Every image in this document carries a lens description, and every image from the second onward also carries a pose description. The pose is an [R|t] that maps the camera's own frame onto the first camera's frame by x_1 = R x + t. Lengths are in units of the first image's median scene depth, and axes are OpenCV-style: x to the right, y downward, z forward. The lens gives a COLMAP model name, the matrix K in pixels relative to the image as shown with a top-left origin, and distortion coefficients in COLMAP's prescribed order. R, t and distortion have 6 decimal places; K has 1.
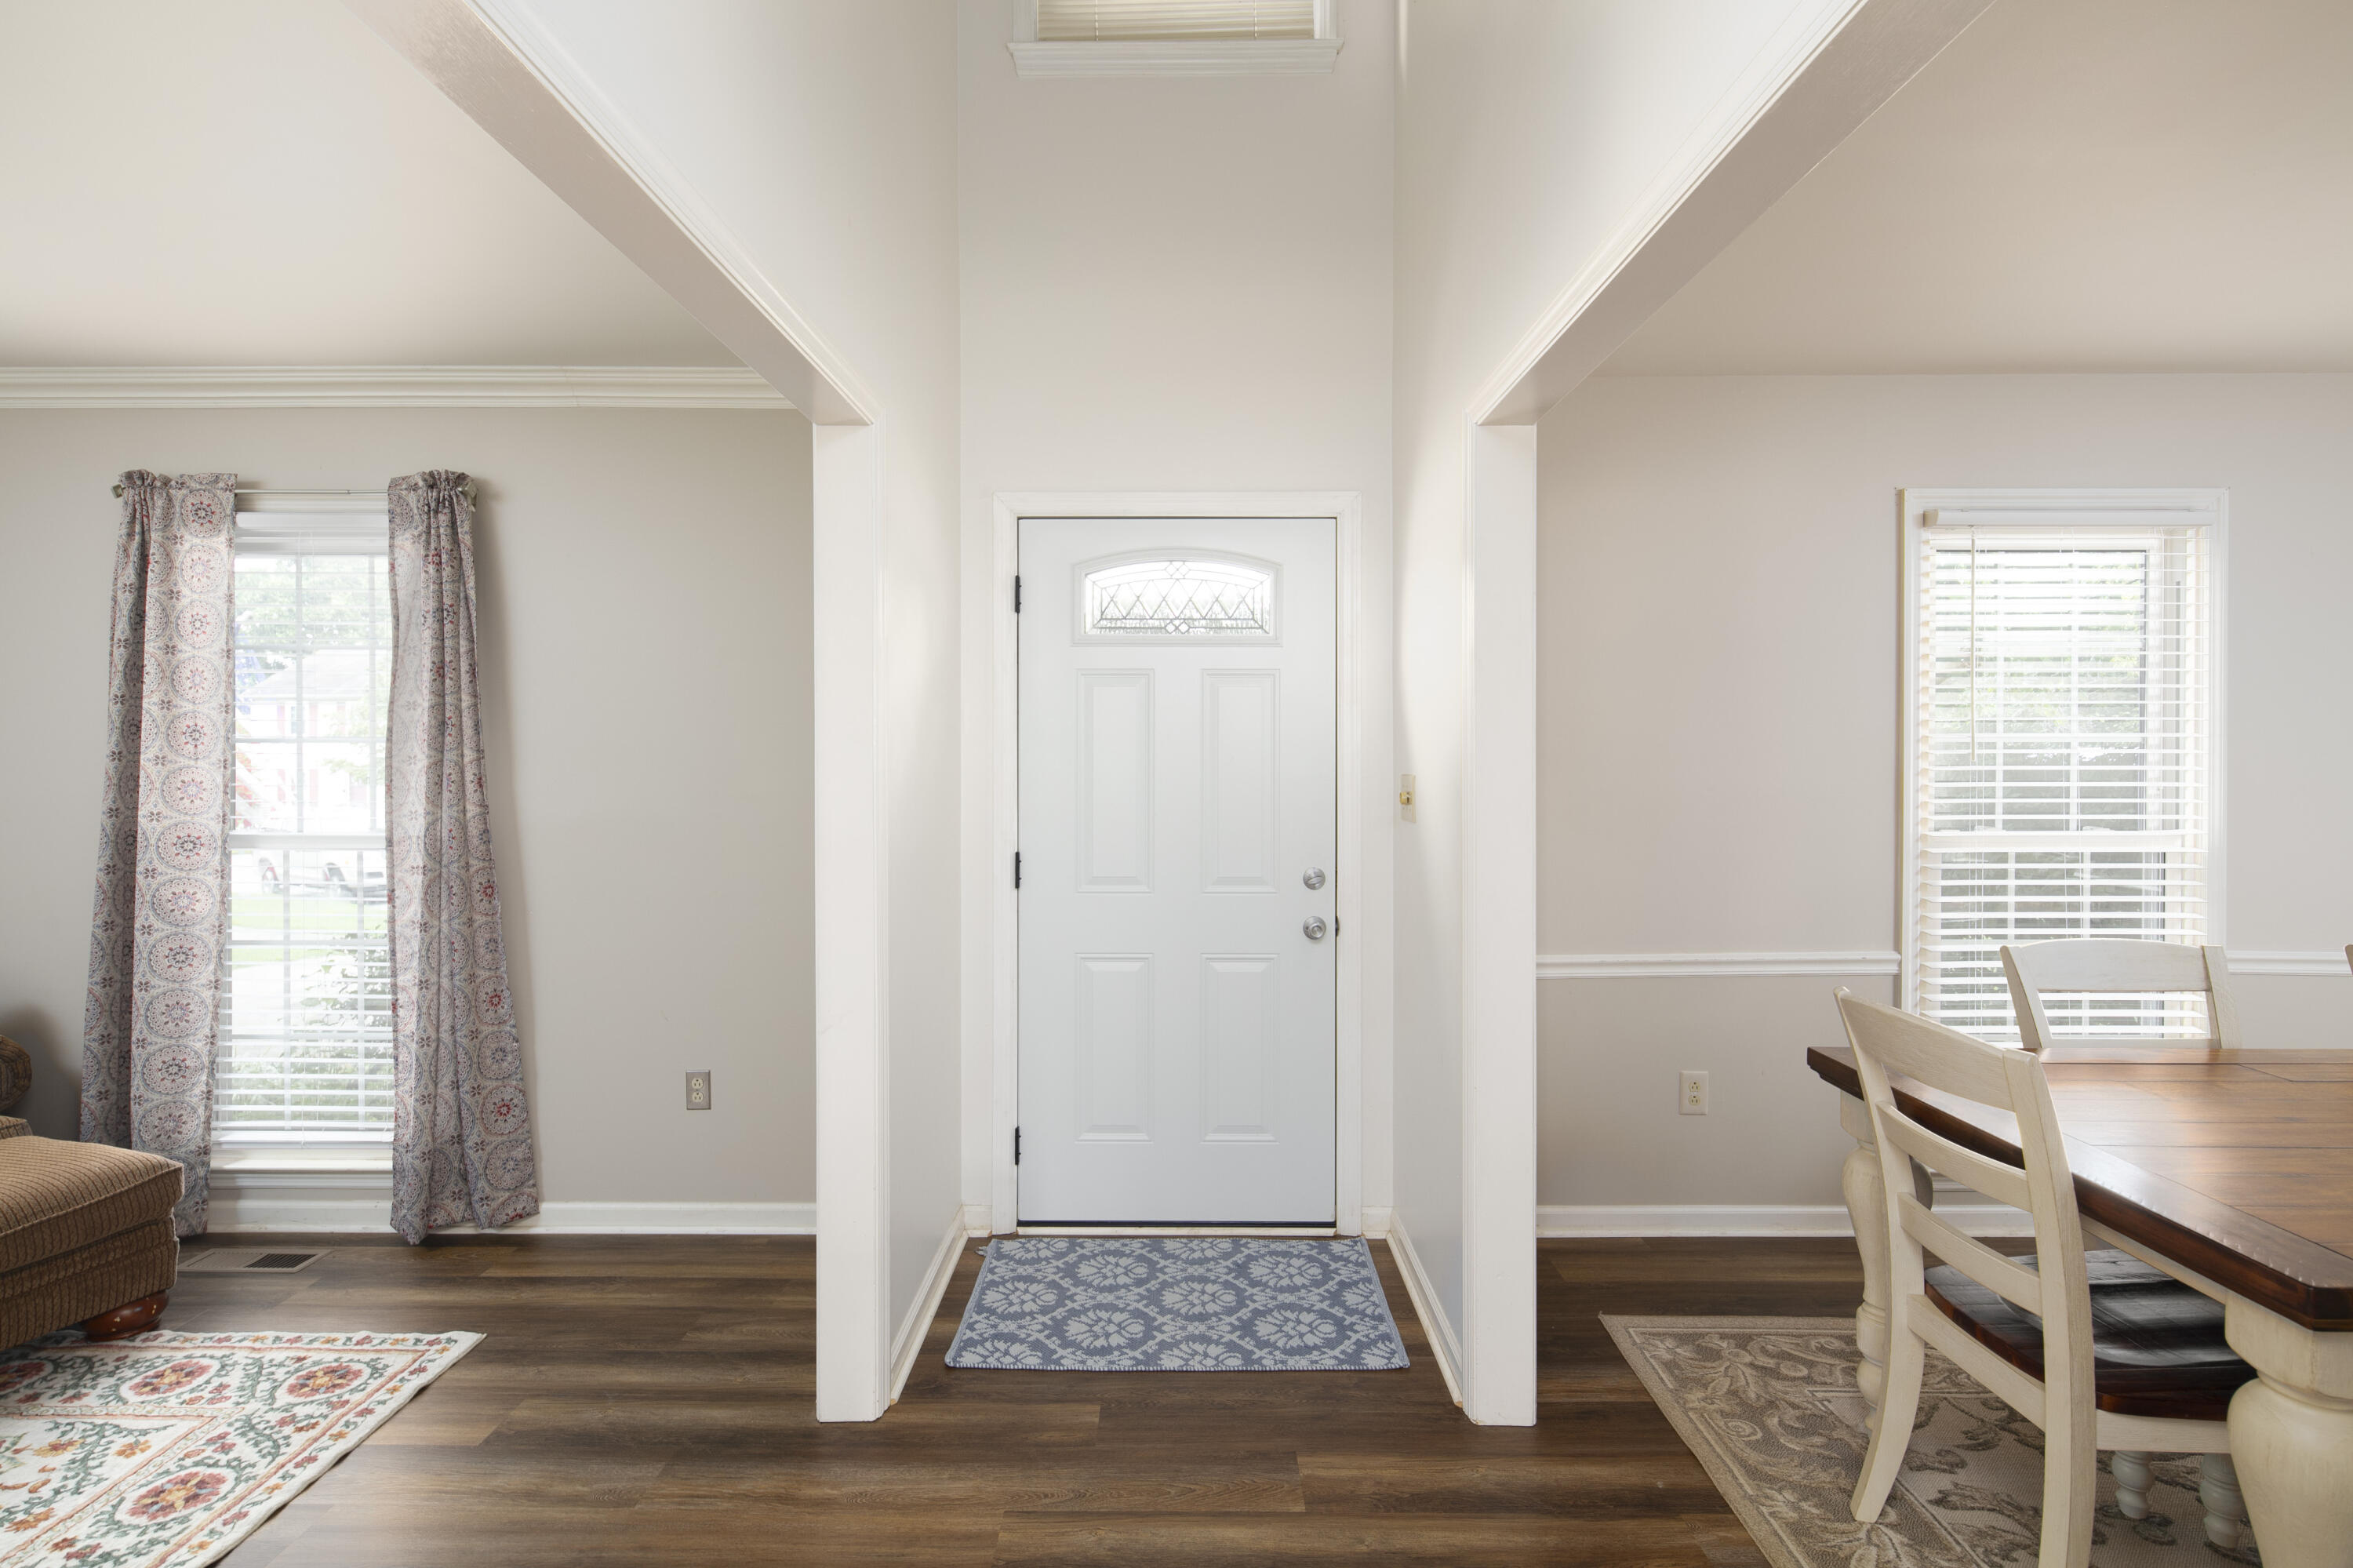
lens RADIAL K [[1133.6, 0, 1177.3], [0, 1133.6, 768.8], [0, 0, 1]] dist [-0.002424, -0.001271]
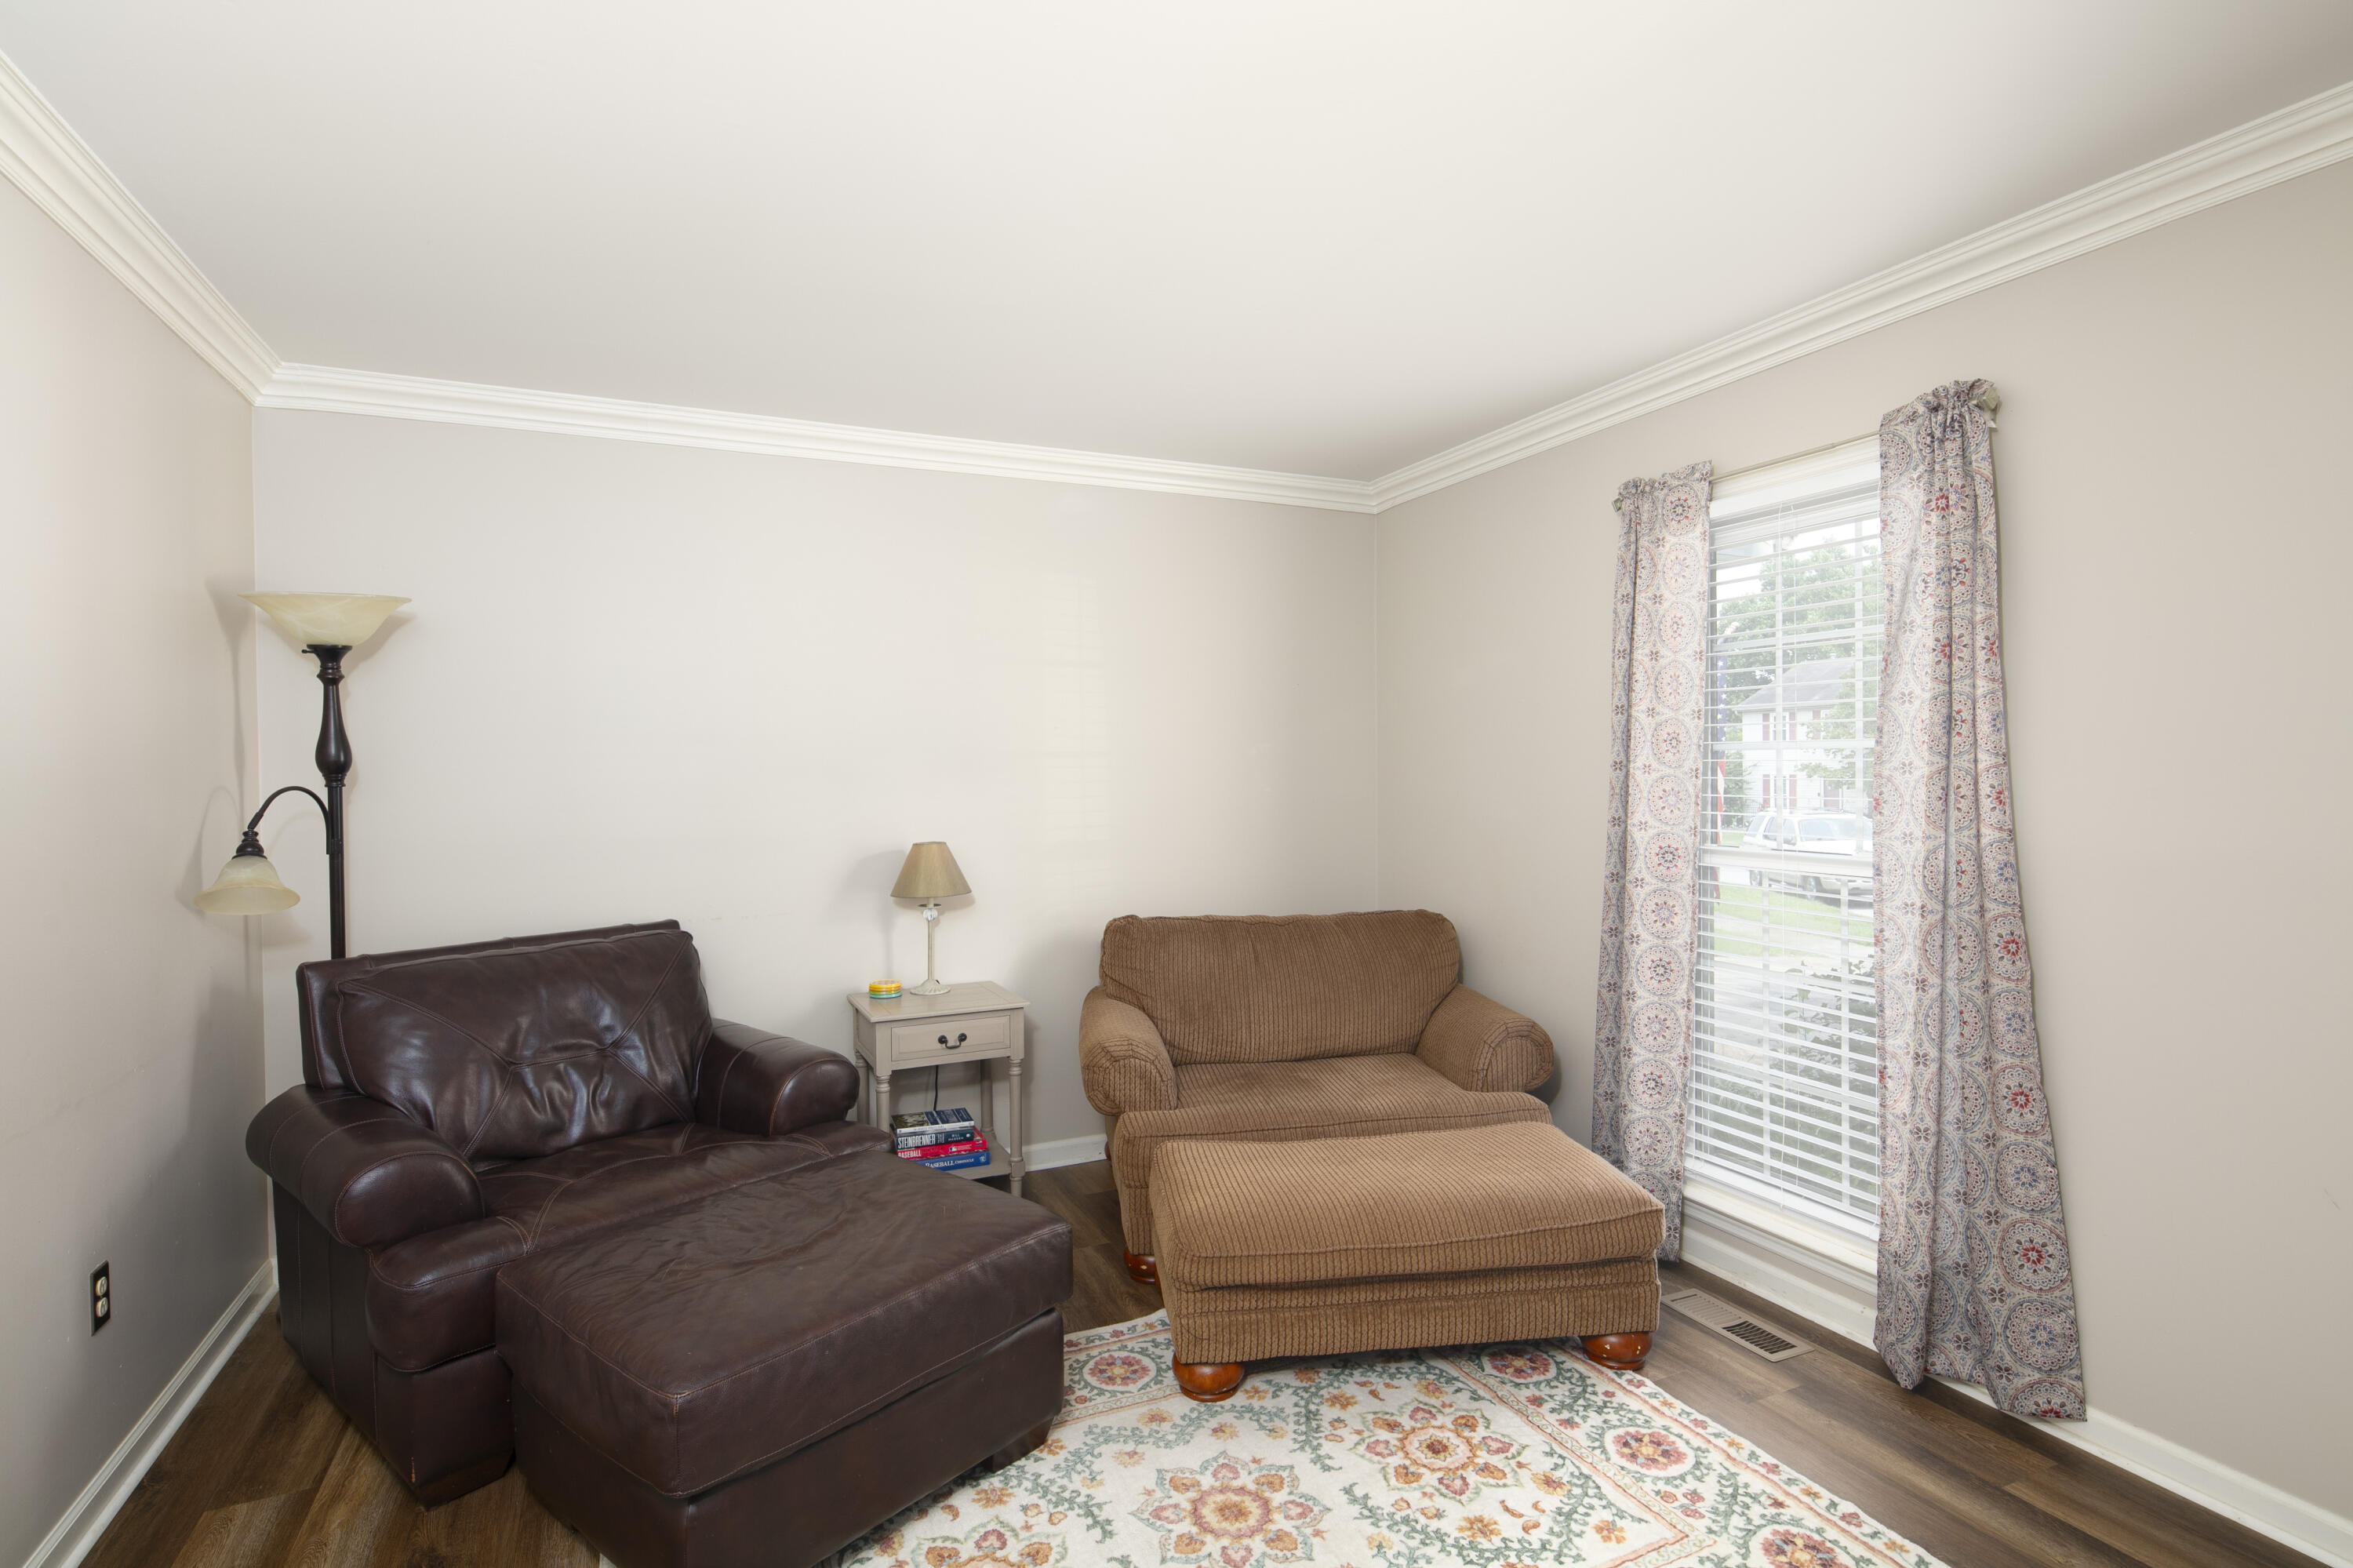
lens RADIAL K [[1133.6, 0, 1177.3], [0, 1133.6, 768.8], [0, 0, 1]] dist [-0.002424, -0.001271]
pose [[0.413137, -0.007208, -0.910640, -0.177579], [-0.009511, 0.999880, -0.012229, 0.007624], [0.910619, 0.013714, 0.413019, 0.222955]]
